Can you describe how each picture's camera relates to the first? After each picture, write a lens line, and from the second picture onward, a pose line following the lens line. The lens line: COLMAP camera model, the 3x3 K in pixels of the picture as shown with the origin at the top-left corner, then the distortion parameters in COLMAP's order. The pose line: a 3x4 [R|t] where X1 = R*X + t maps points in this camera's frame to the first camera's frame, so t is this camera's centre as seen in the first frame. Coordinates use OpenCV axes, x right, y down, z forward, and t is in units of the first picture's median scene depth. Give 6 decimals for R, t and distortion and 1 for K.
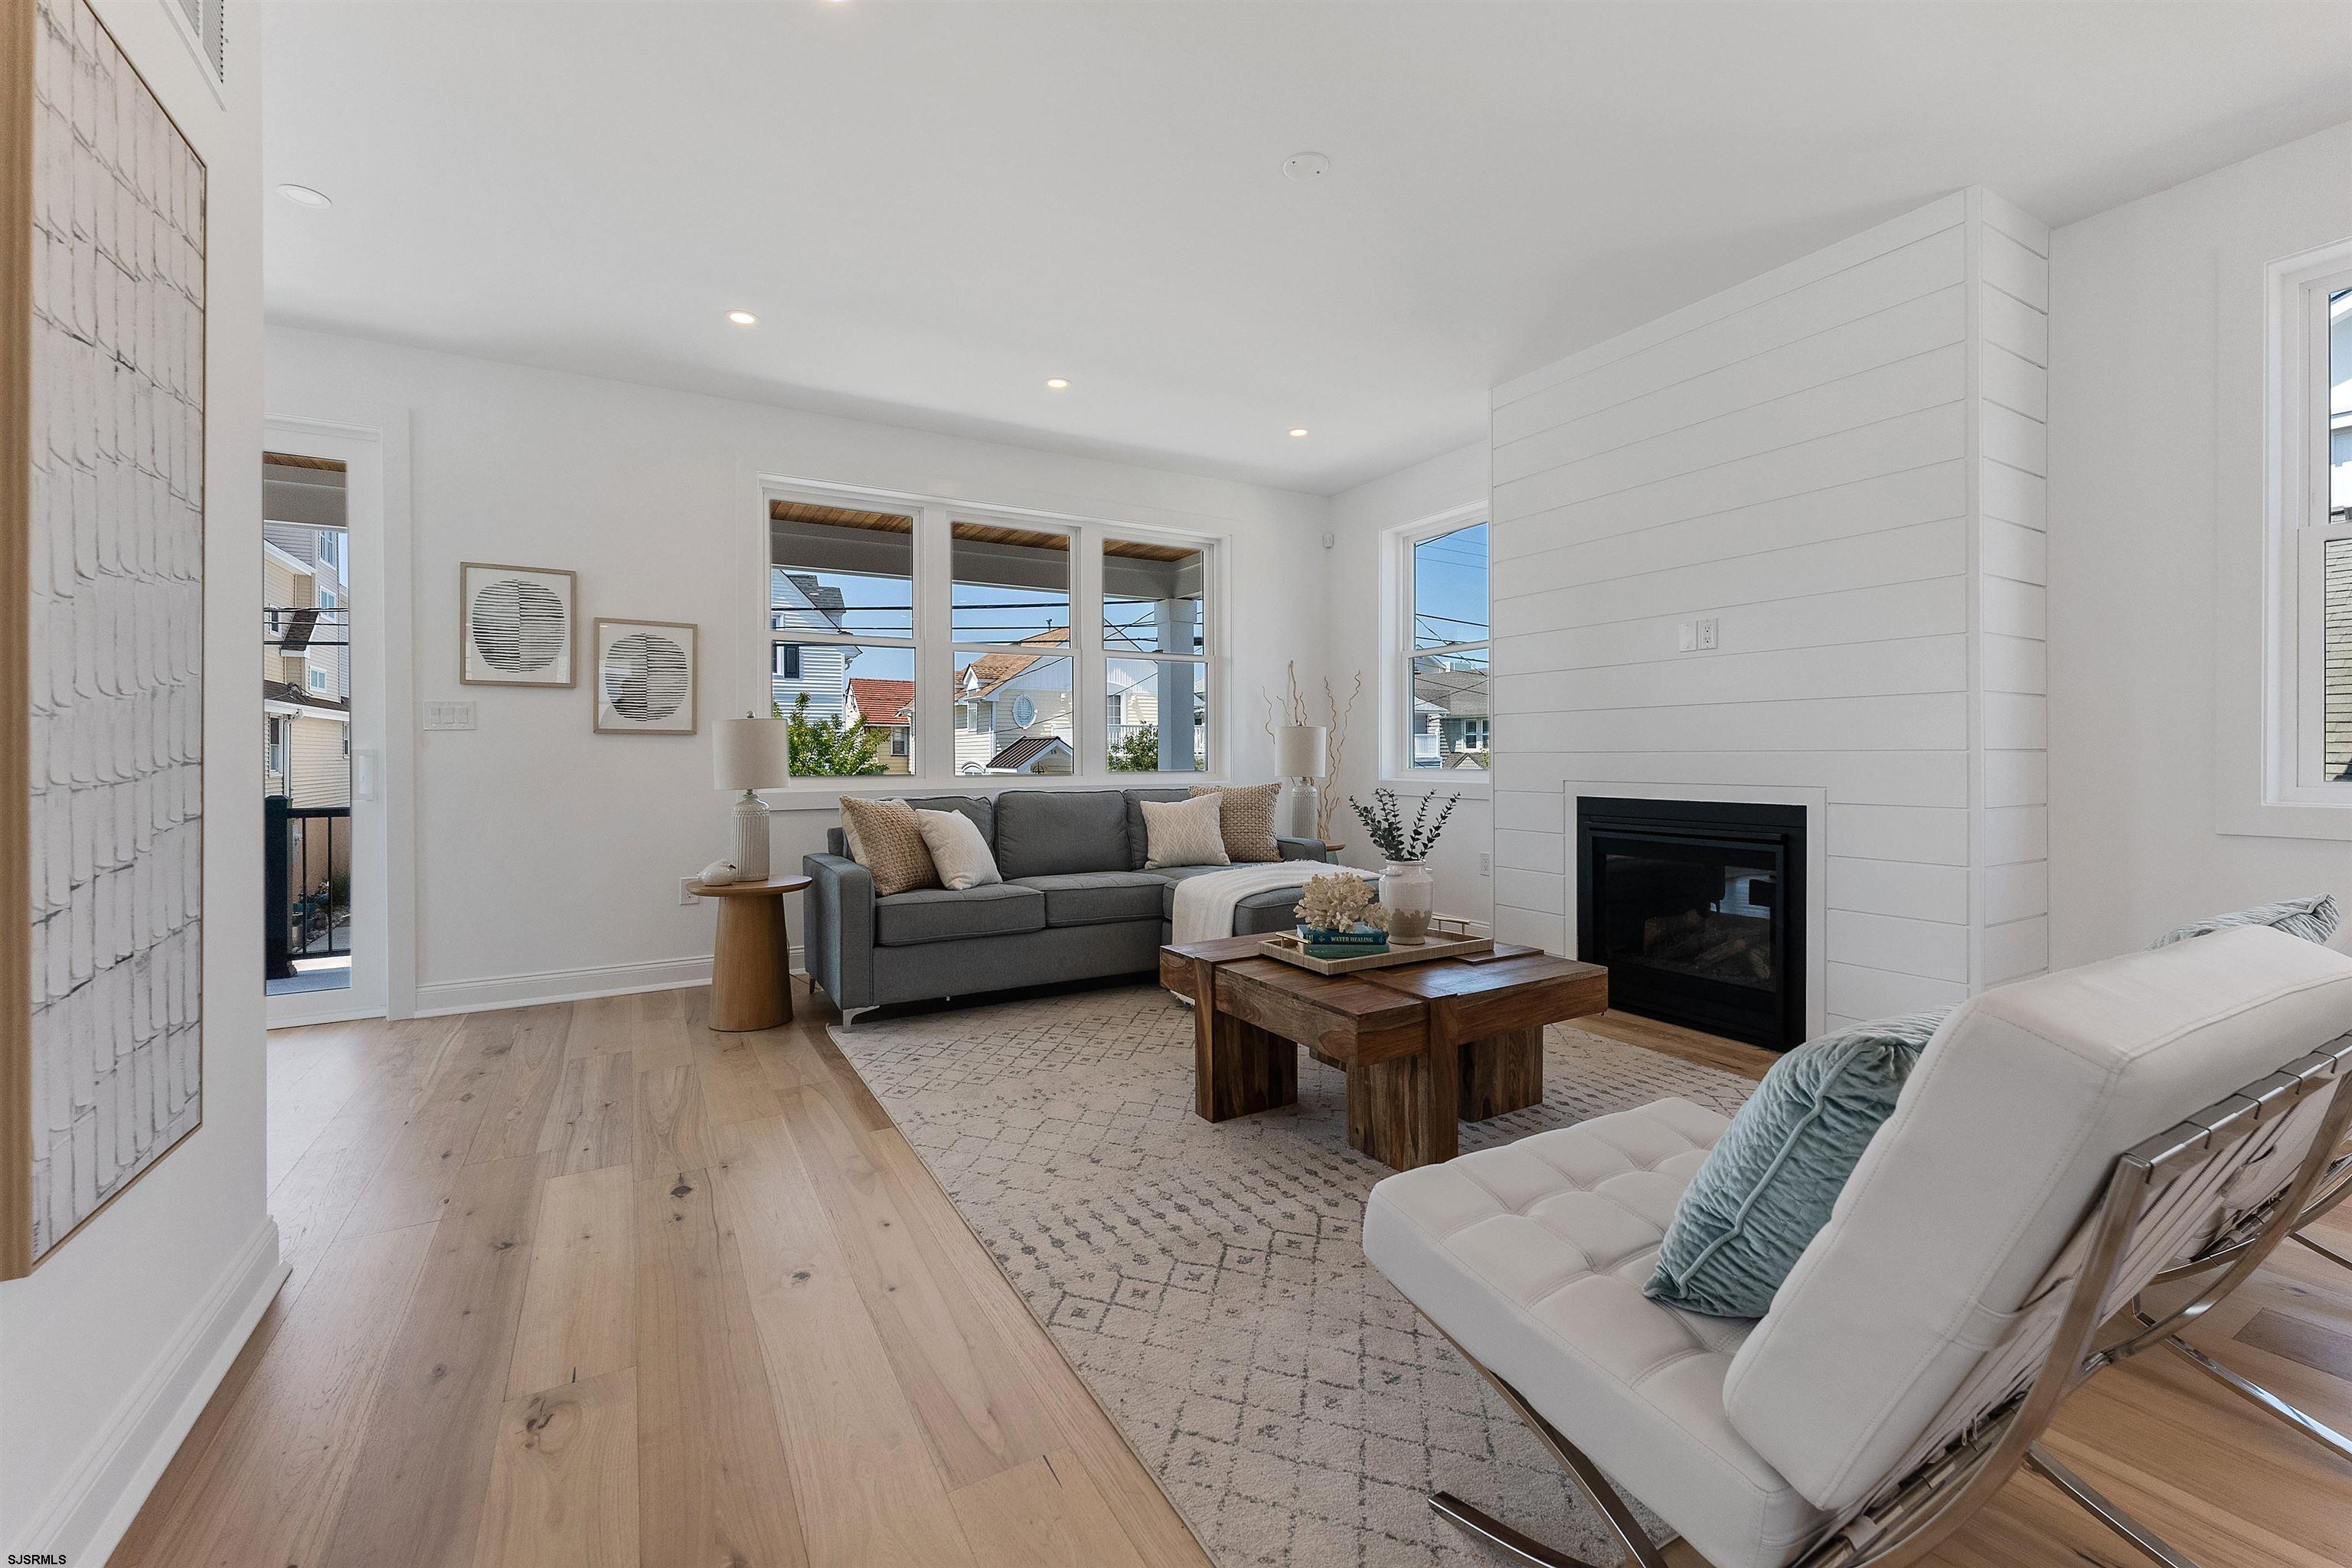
lens RADIAL K [[948.2, 0, 1181.8], [0, 948.2, 761.9], [0, 0, 1]] dist [0.001304, -0.000395]
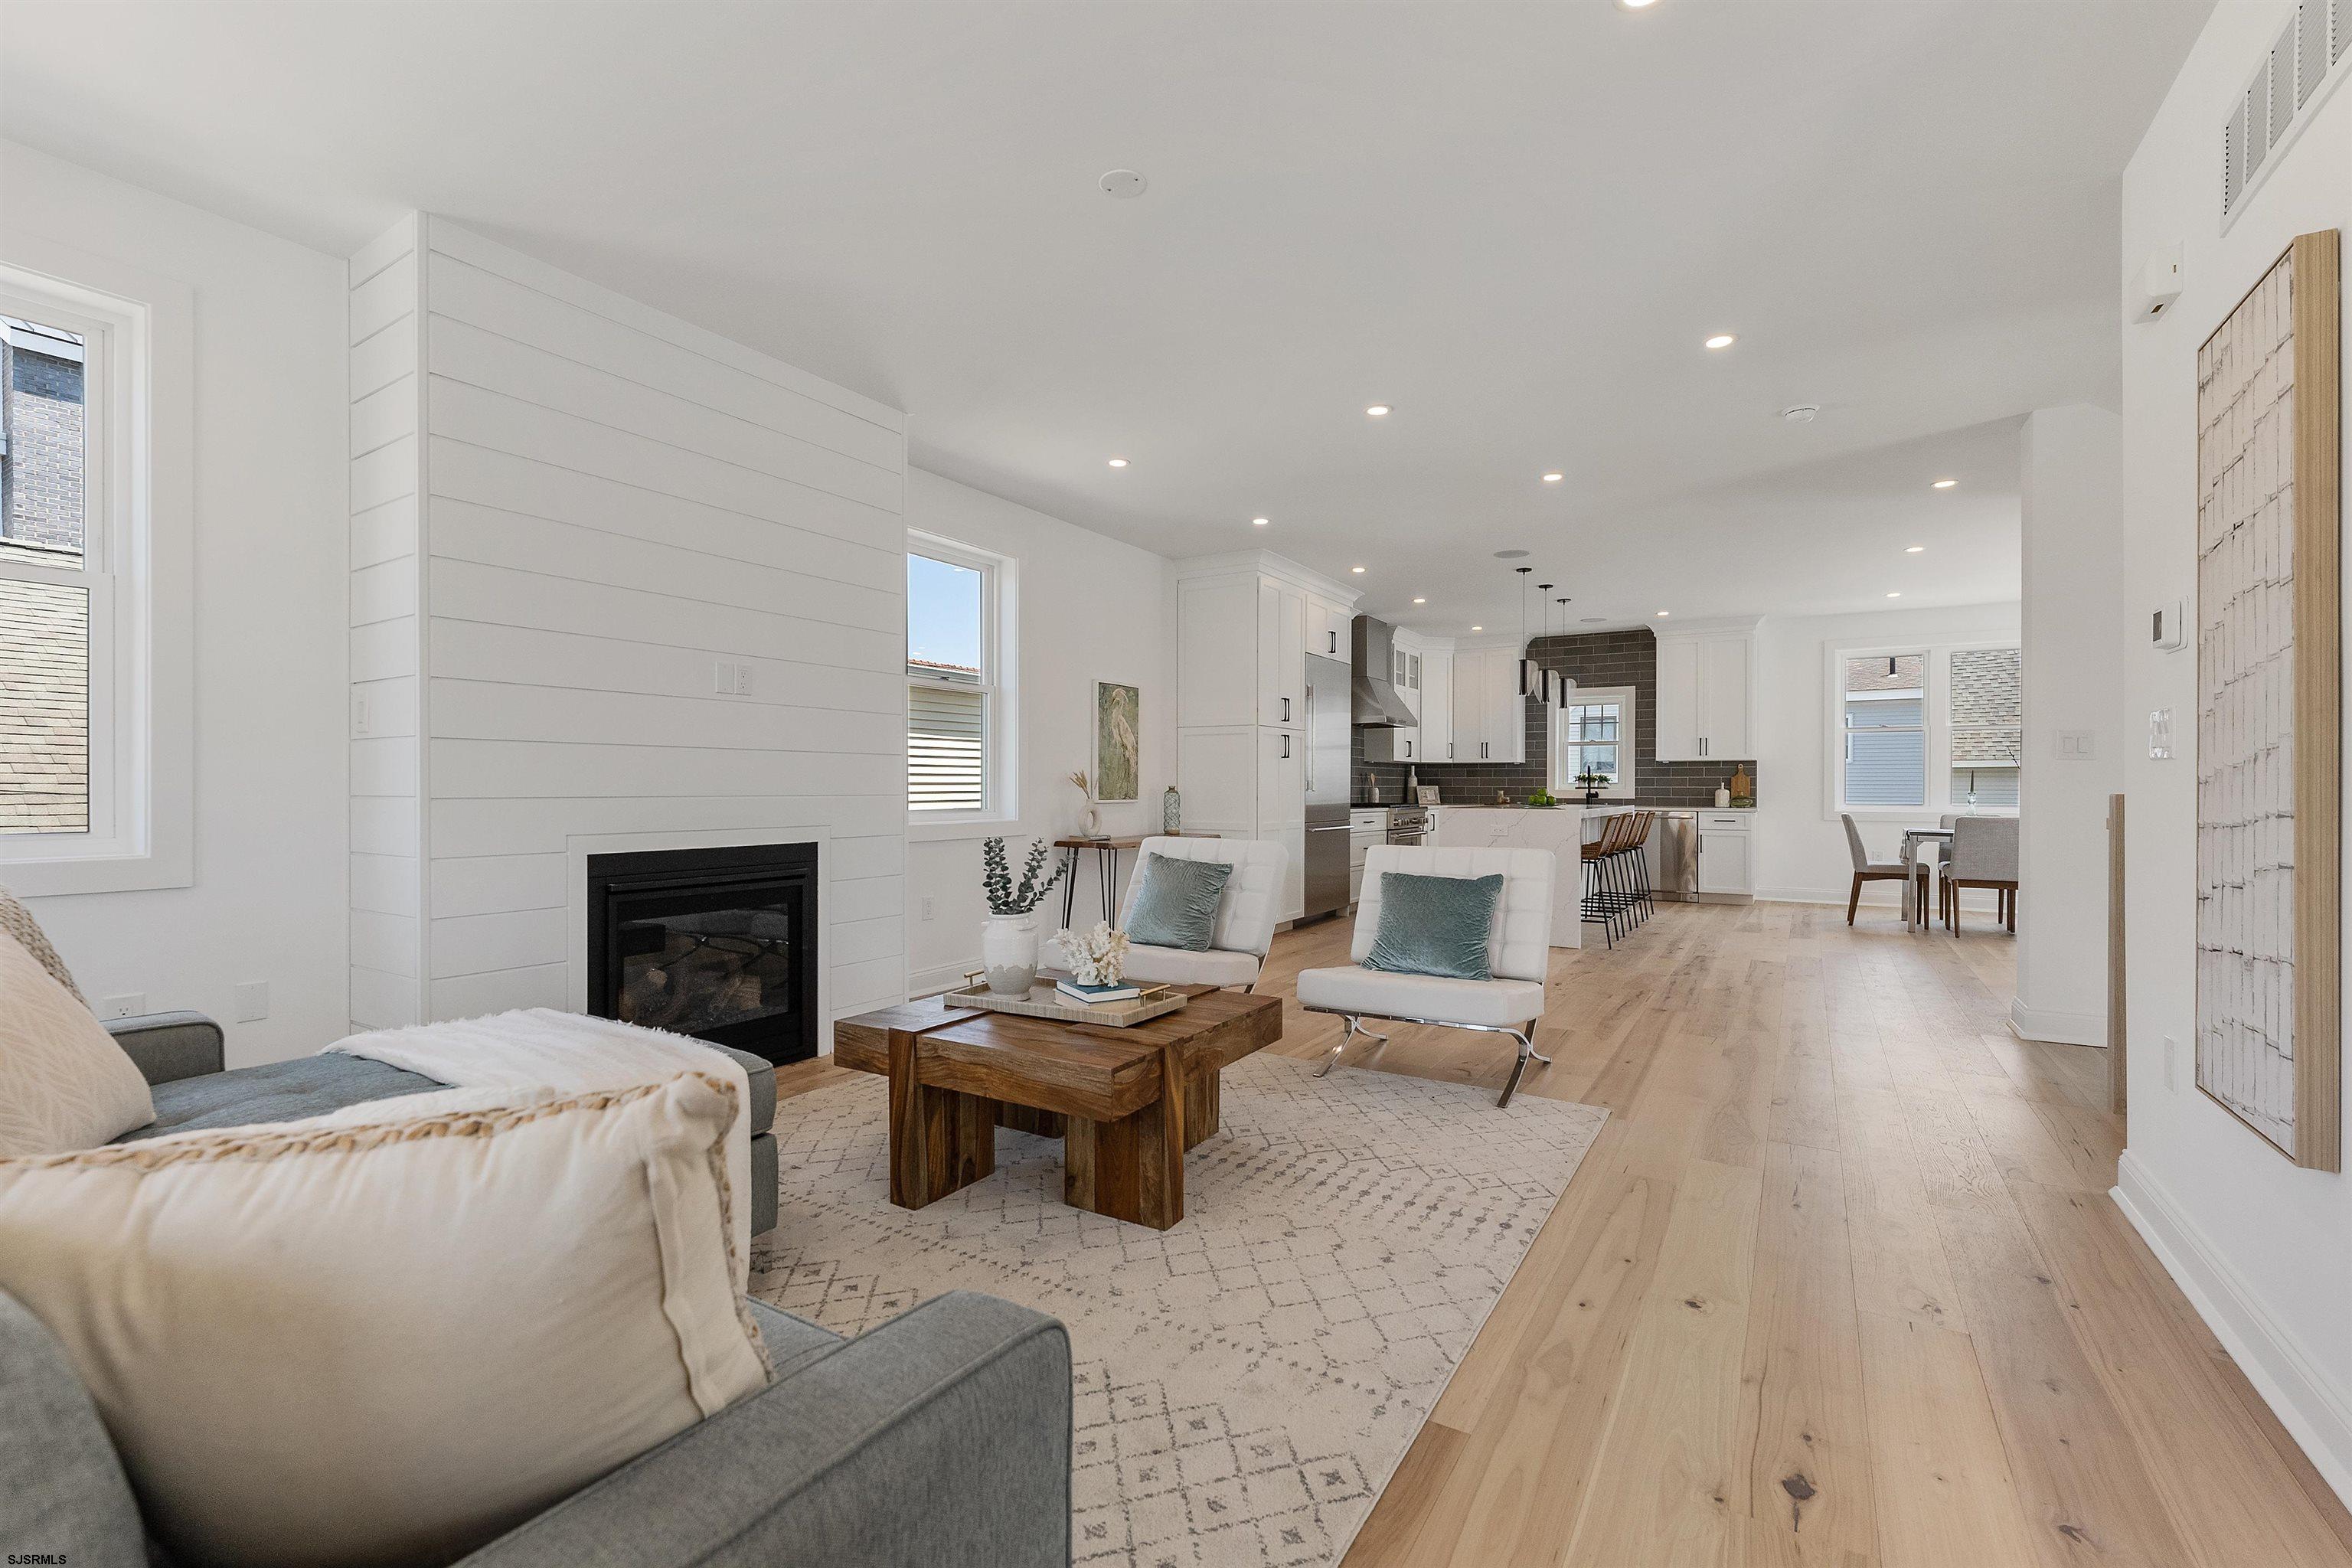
lens RADIAL K [[1009.4, 0, 1169.3], [0, 1009.4, 793.4], [0, 0, 1]] dist [-0.001632, -0.000680]
pose [[-0.460934, -0.001235, 0.887434, -0.584943], [0.007265, 0.999960, 0.005165, -0.015773], [-0.887405, 0.008828, -0.460906, 1.055247]]
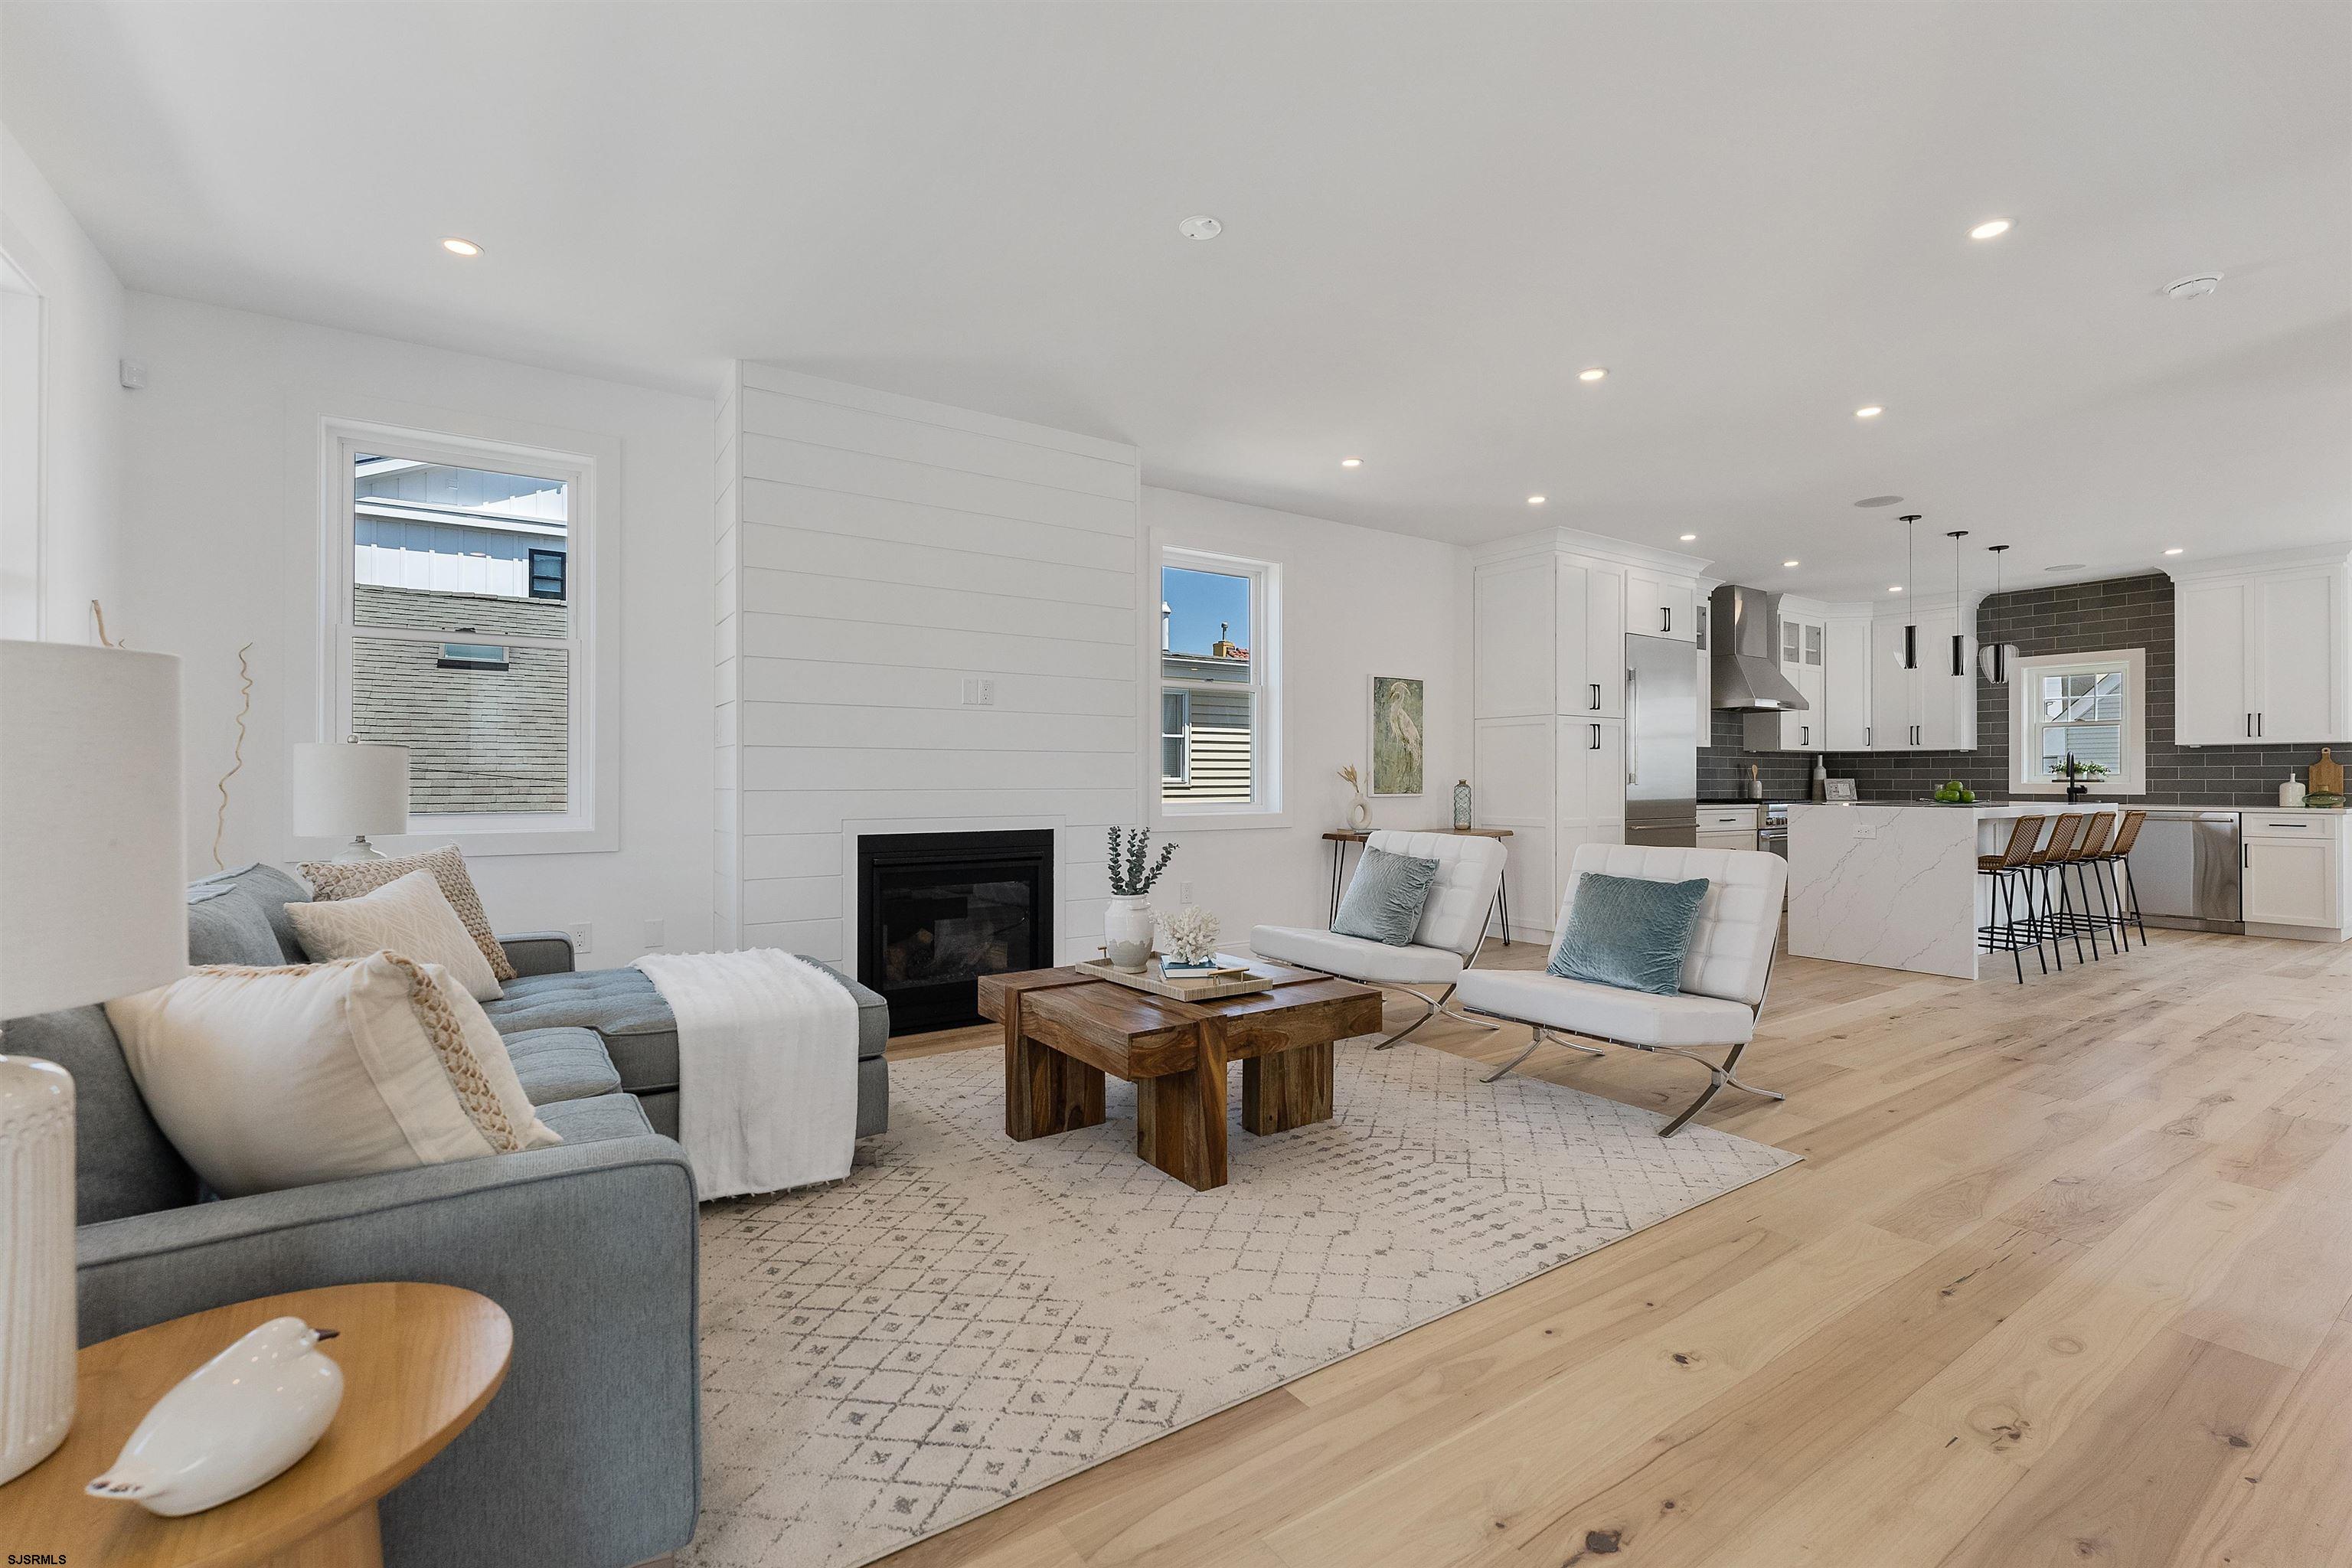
lens RADIAL K [[1009.4, 0, 1169.9], [0, 1009.4, 779.1], [0, 0, 1]] dist [-0.001632, -0.000680]
pose [[-0.059749, 0.006495, 0.998192, -0.713906], [0.007947, 0.999950, -0.006031, -0.014088], [-0.998182, 0.007572, -0.059797, 0.814621]]
